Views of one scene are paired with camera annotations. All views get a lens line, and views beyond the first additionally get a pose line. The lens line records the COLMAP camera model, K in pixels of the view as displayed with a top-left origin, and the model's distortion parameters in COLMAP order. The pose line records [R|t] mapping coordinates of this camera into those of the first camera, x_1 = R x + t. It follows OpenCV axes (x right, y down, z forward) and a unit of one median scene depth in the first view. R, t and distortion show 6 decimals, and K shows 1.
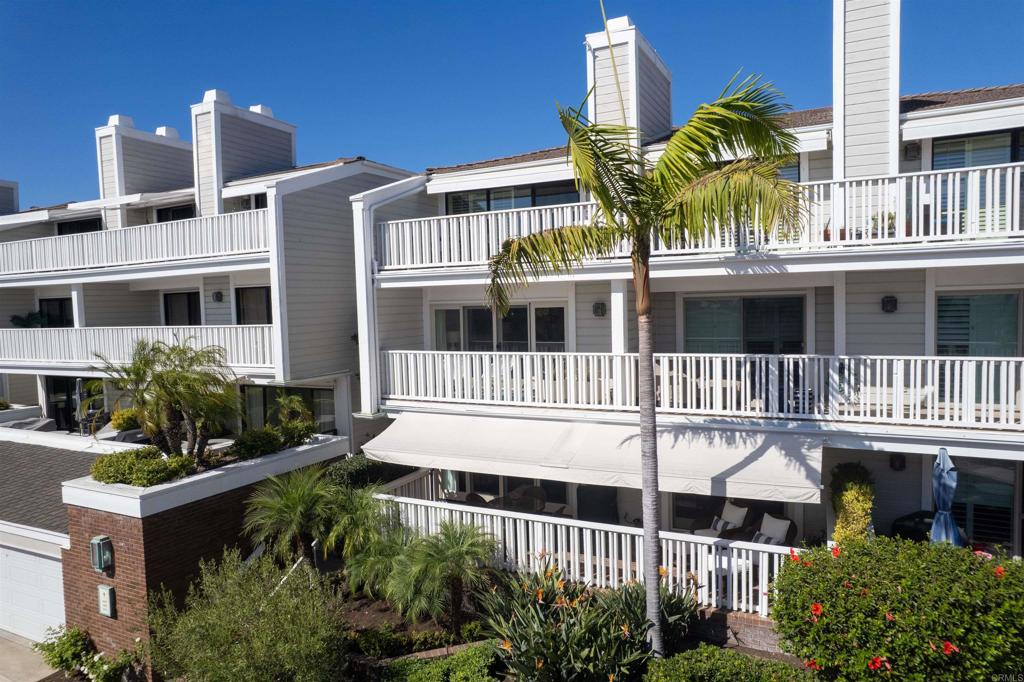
lens RADIAL K [[636.8, 0, 512.0], [0, 636.8, 341.0], [0, 0, 1]] dist [-0.028862, 0.001767]
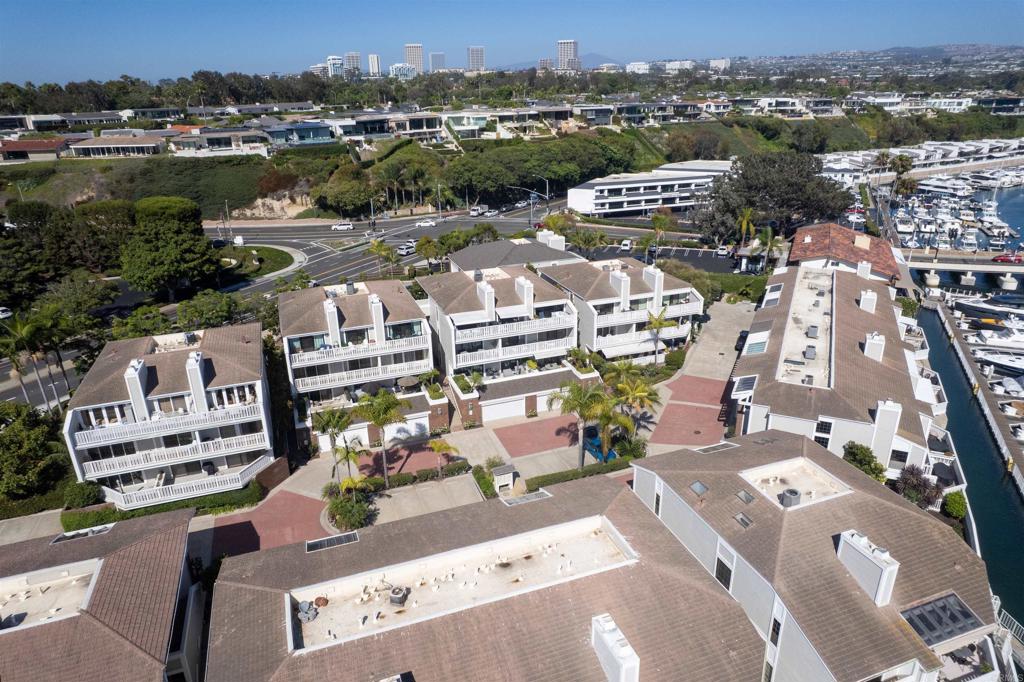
lens RADIAL K [[636.8, 0, 512.0], [0, 636.8, 341.0], [0, 0, 1]] dist [-0.028862, 0.001767]
pose [[0.710997, -0.243533, 0.659678, -4.374532], [0.040702, 0.950795, 0.307136, -1.703008], [-0.702016, -0.191523, 0.685925, -2.280064]]
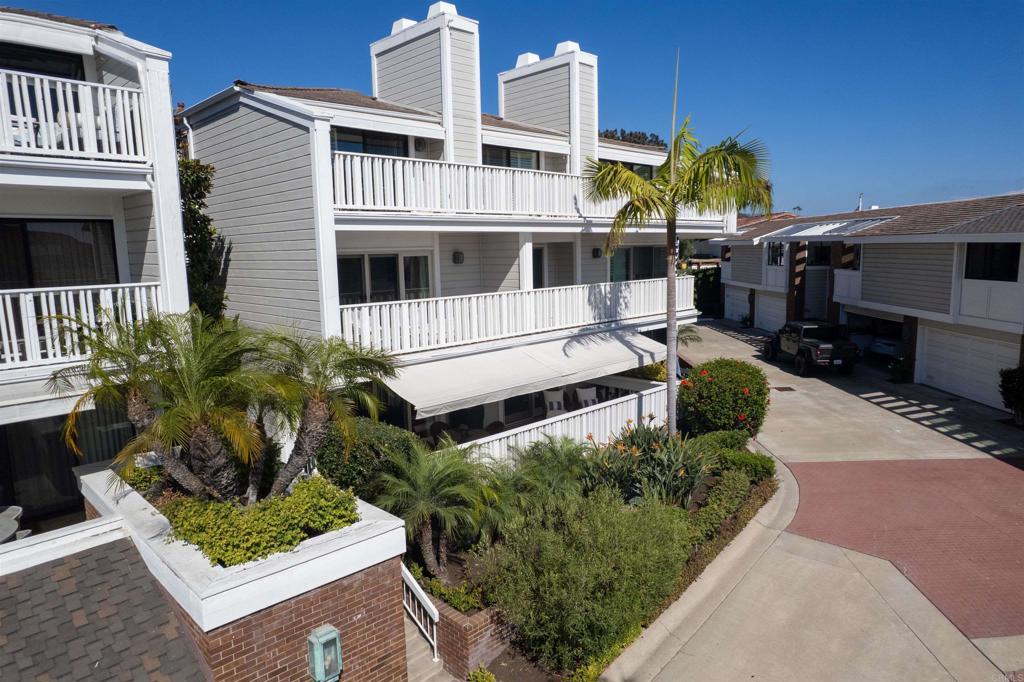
lens RADIAL K [[636.8, 0, 512.0], [0, 636.8, 341.0], [0, 0, 1]] dist [-0.028862, 0.001767]
pose [[0.368253, -0.117808, 0.922232, -0.893107], [0.063916, 0.992800, 0.101301, -0.009531], [-0.927526, 0.021641, 0.373132, 0.476575]]
